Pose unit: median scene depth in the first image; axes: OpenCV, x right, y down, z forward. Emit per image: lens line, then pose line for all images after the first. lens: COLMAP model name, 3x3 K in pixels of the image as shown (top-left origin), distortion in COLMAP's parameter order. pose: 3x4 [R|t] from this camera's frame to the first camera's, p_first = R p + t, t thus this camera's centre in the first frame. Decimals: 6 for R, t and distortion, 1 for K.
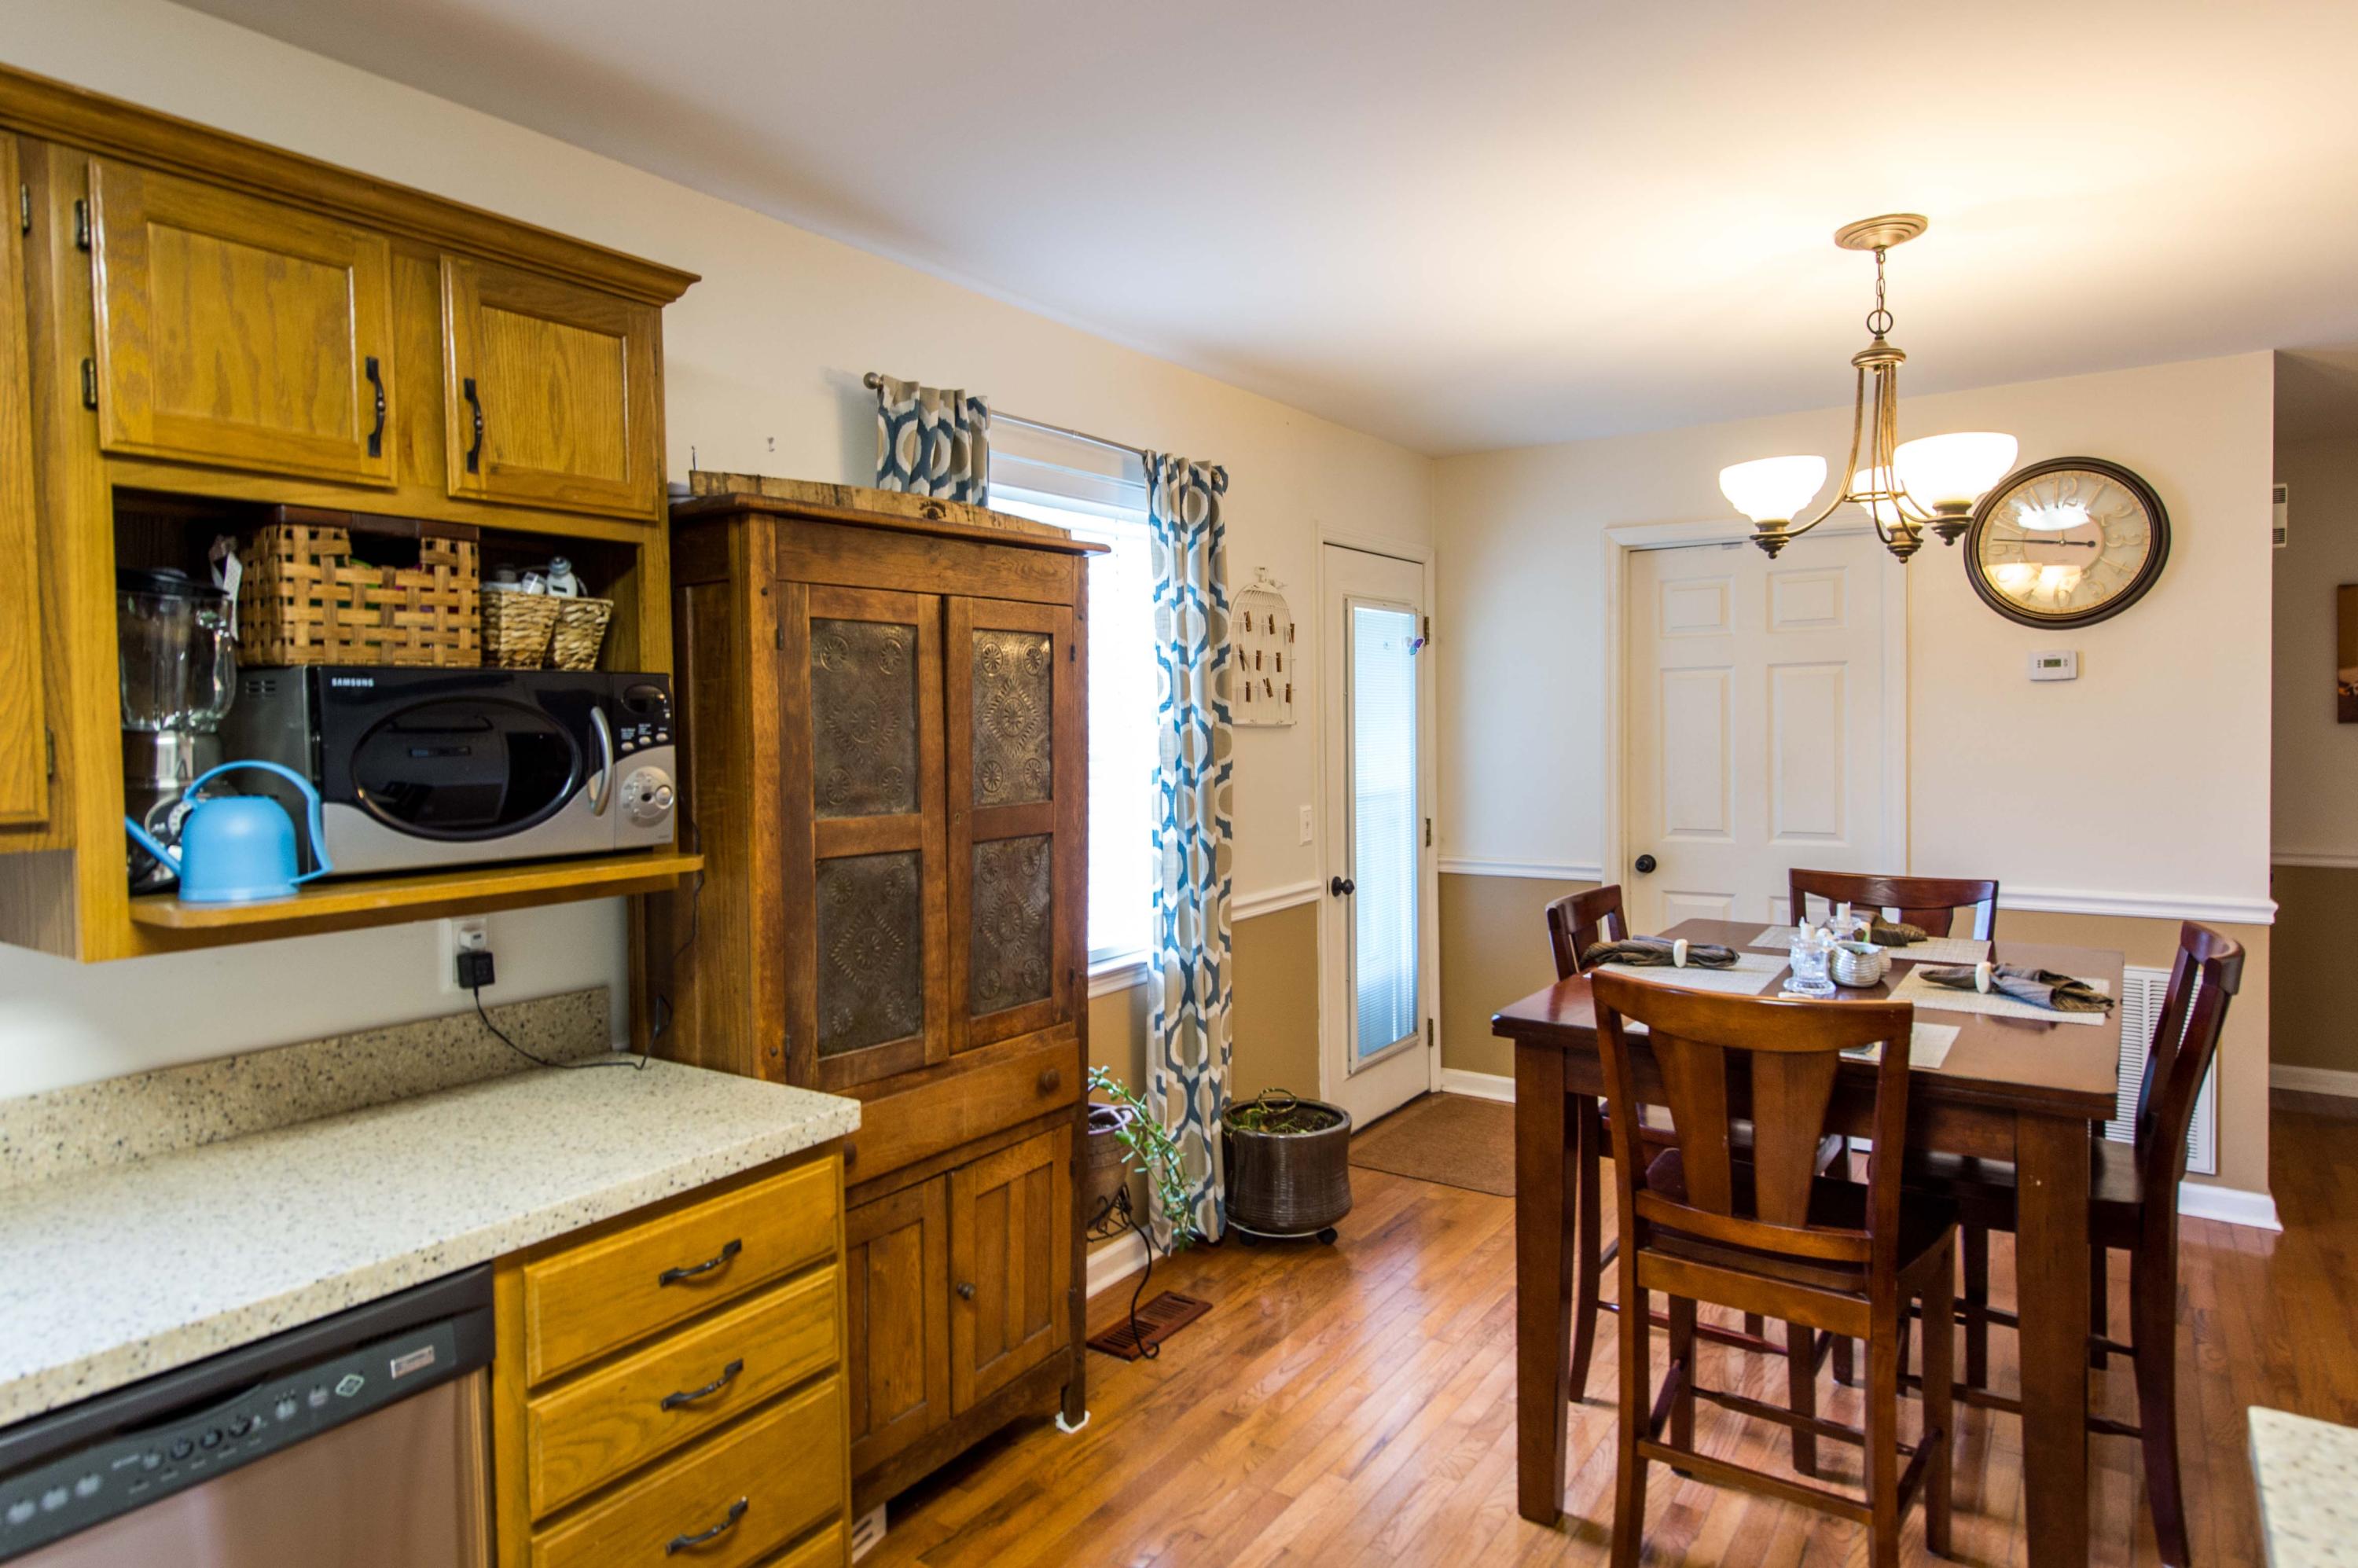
lens RADIAL K [[1355.2, 0, 1138.3], [0, 1355.2, 764.4], [0, 0, 1]] dist [0.024742, -0.012922]
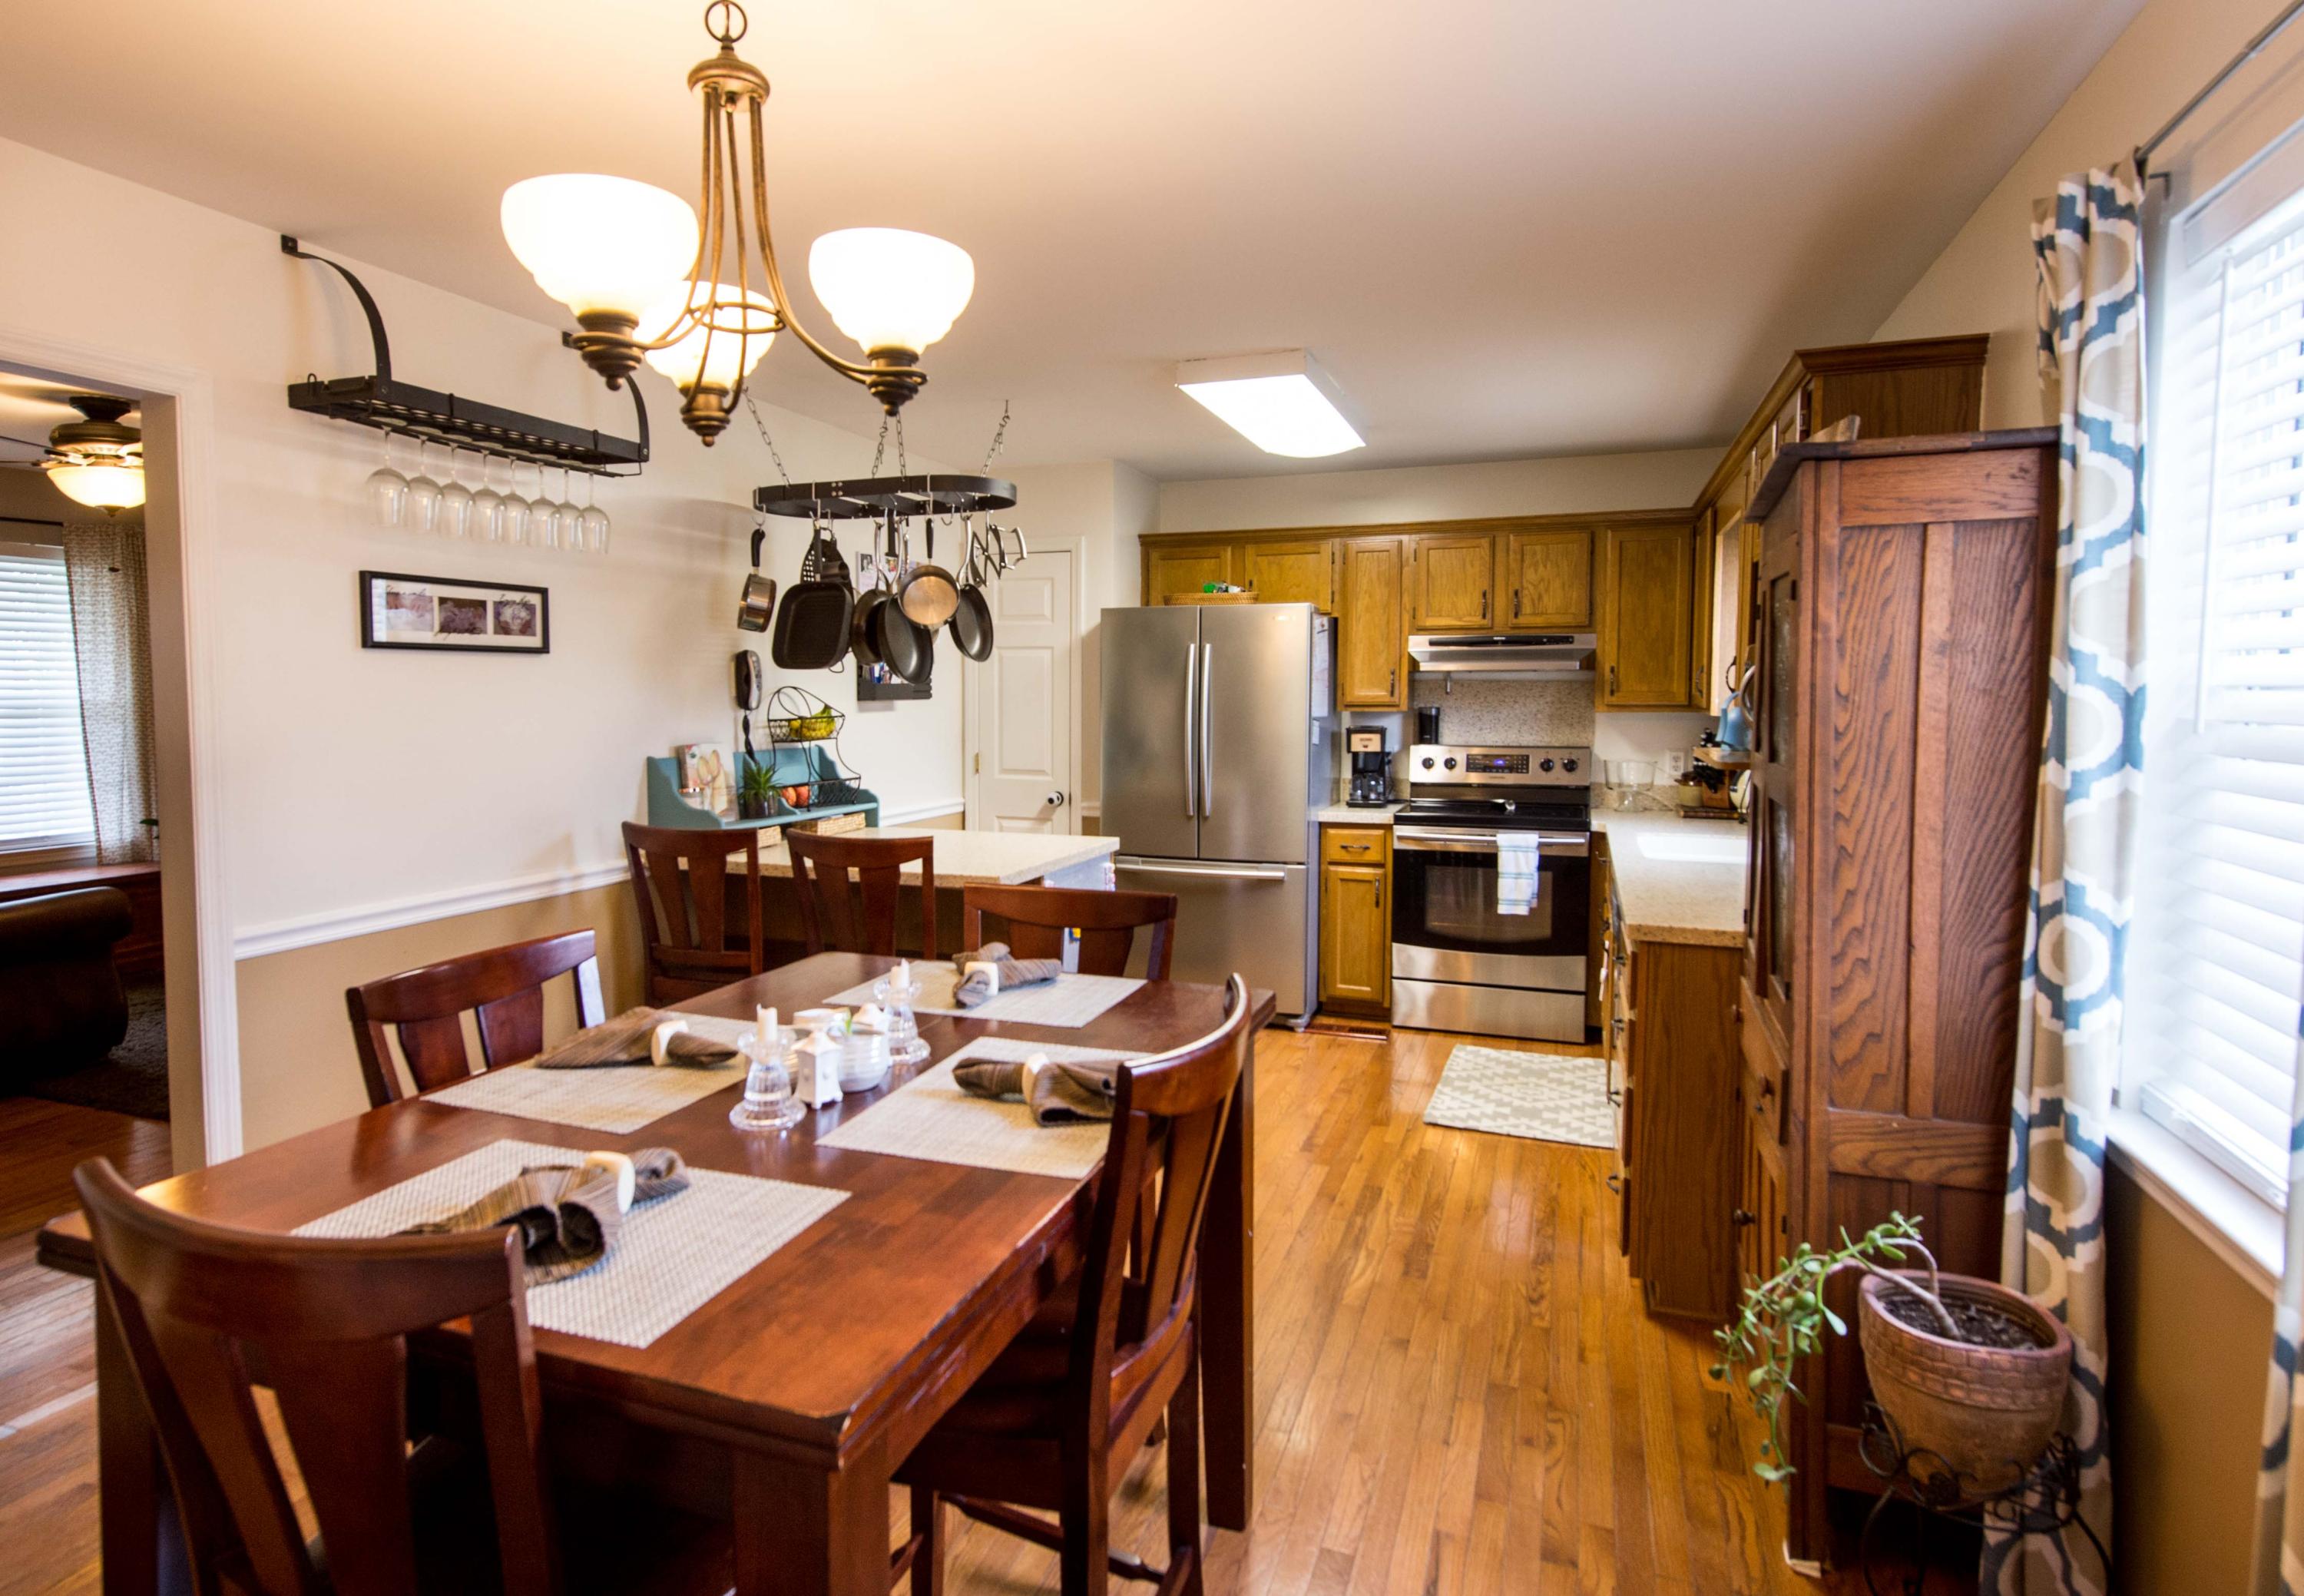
lens RADIAL K [[1274.8, 0, 1054.5], [0, 1274.8, 762.4], [0, 0, 1]] dist [0.054513, 0.000818]
pose [[-0.974309, 0.027342, -0.223551, 0.708342], [0.005842, 0.995337, 0.096278, -0.072921], [0.225141, 0.092499, -0.969925, 2.123860]]
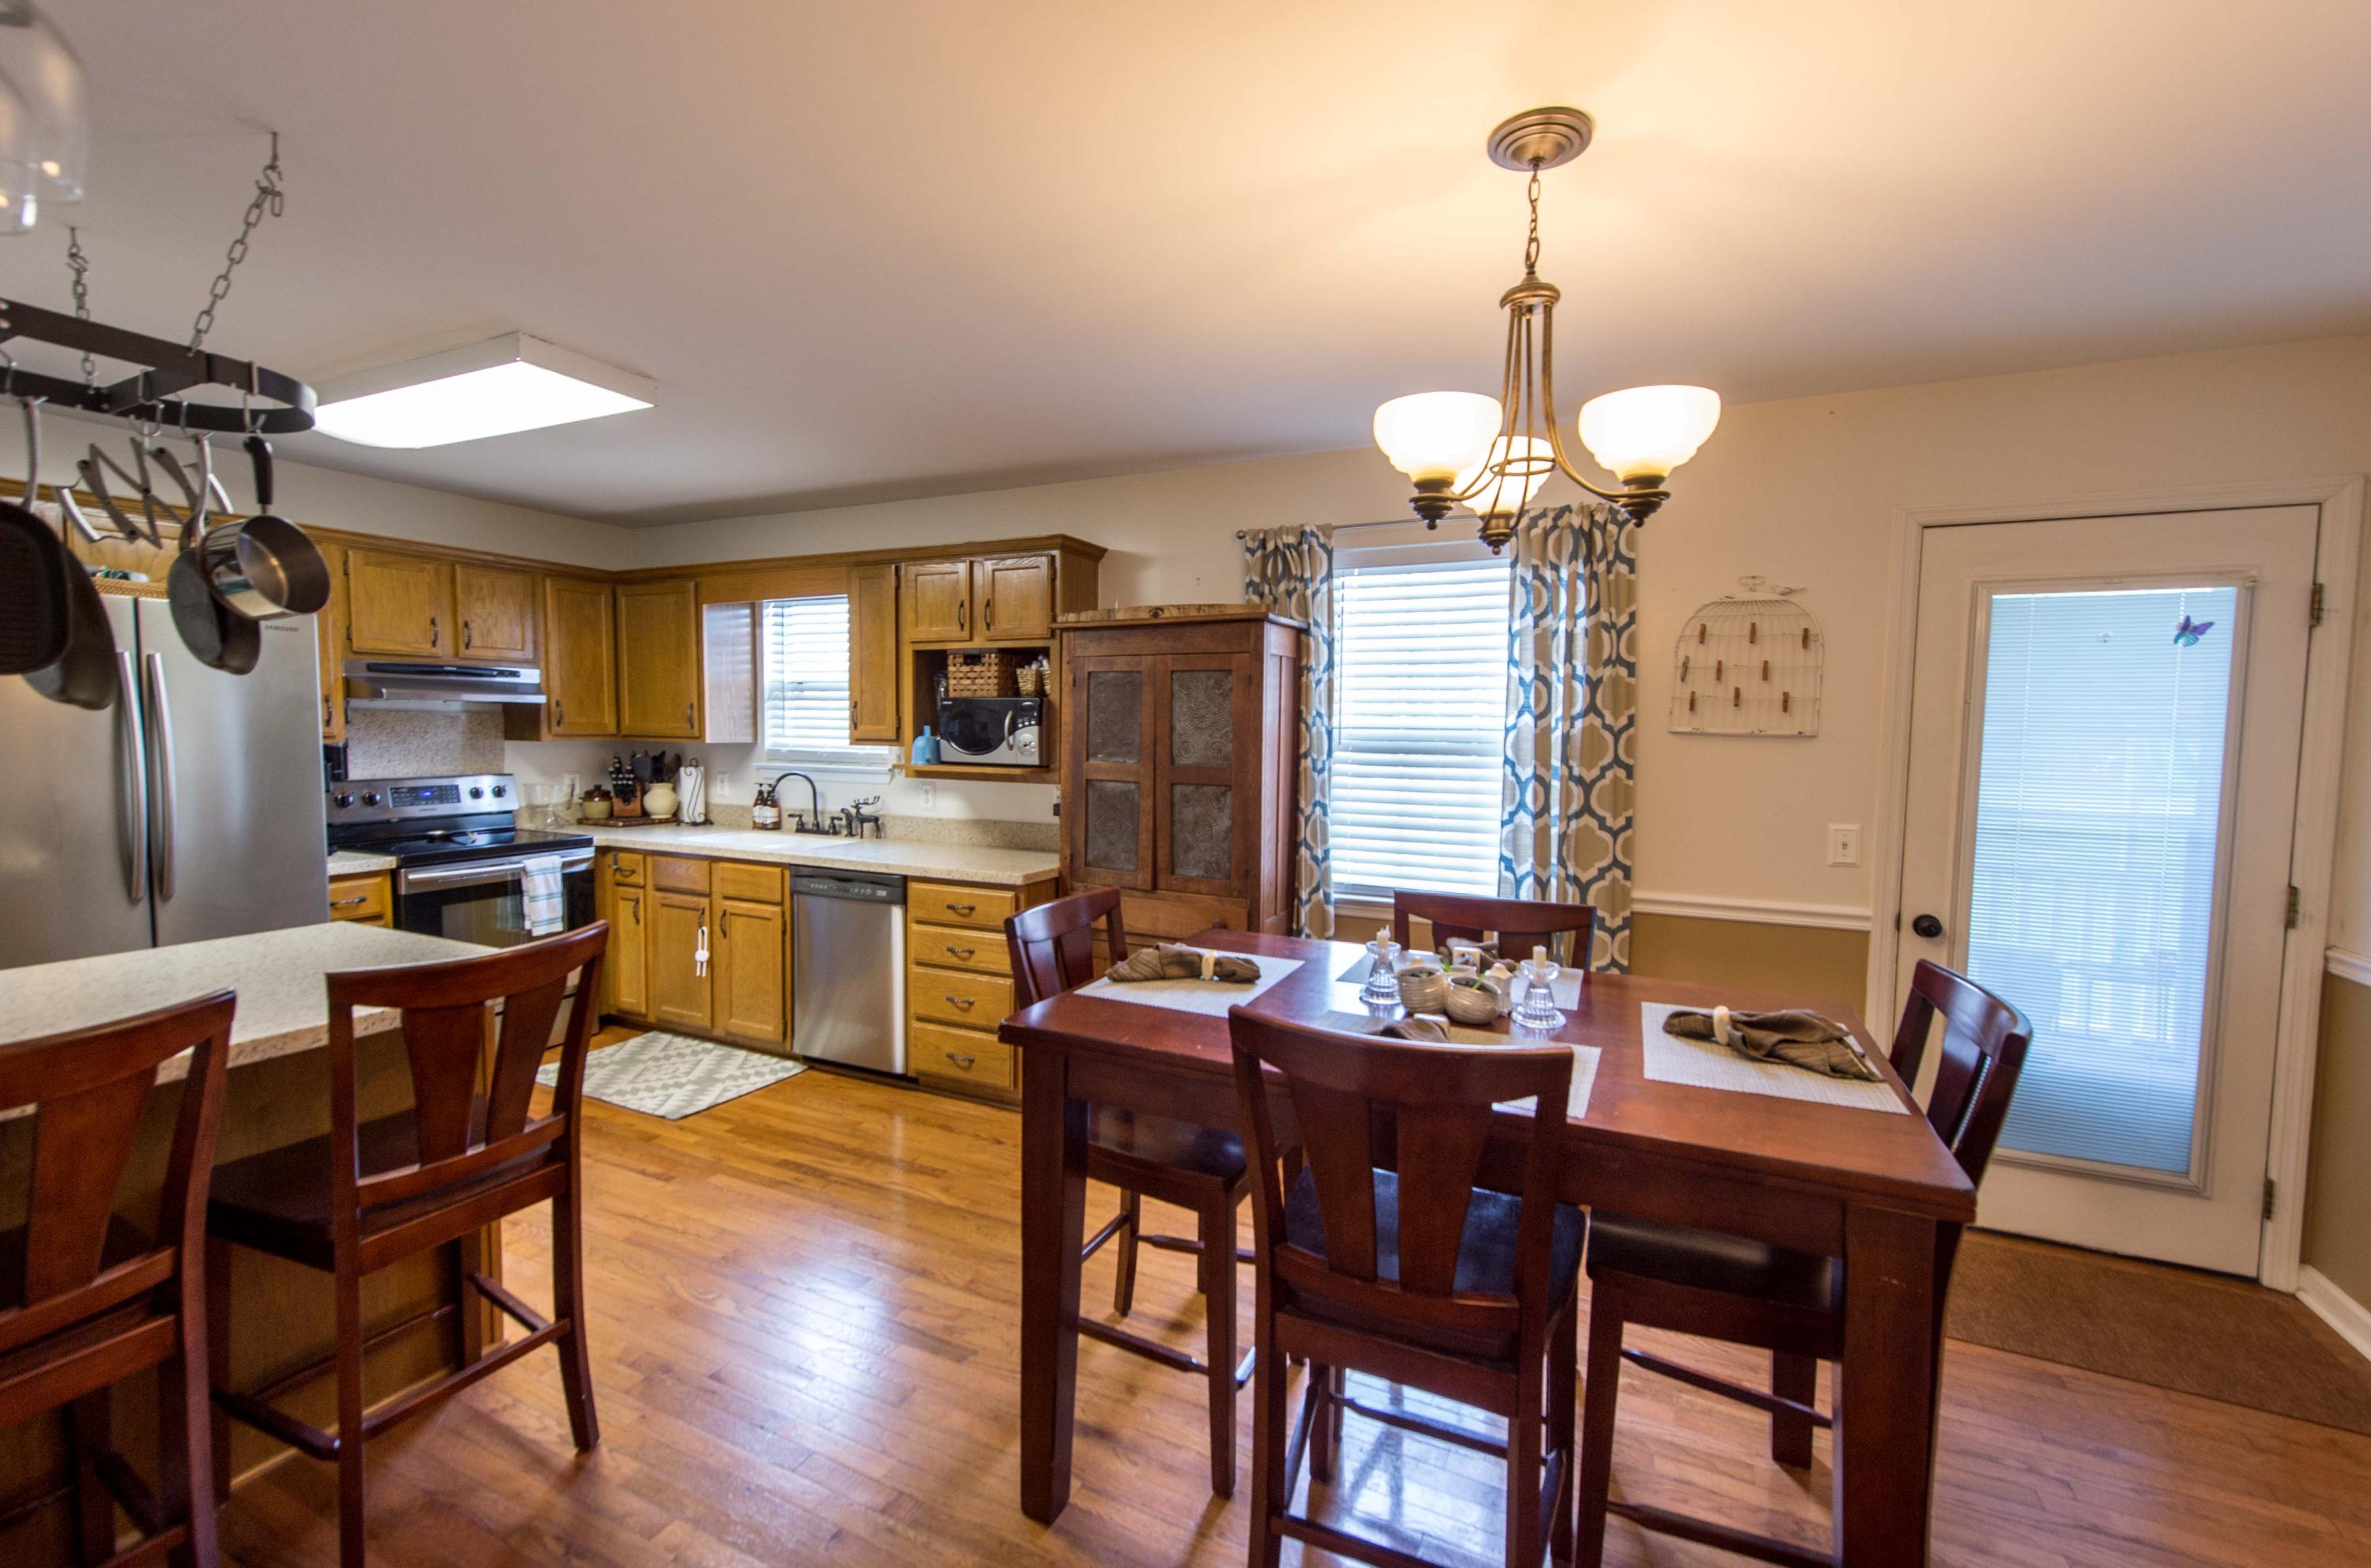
lens RADIAL K [[1021.5, 0, 1190.0], [0, 1021.5, 788.8], [0, 0, 1]] dist [0.014366, -0.004422]
pose [[0.165759, 0.078753, -0.983017, 1.524096], [-0.048051, 0.996267, 0.071712, -0.046097], [0.984995, 0.035348, 0.168925, 0.918172]]
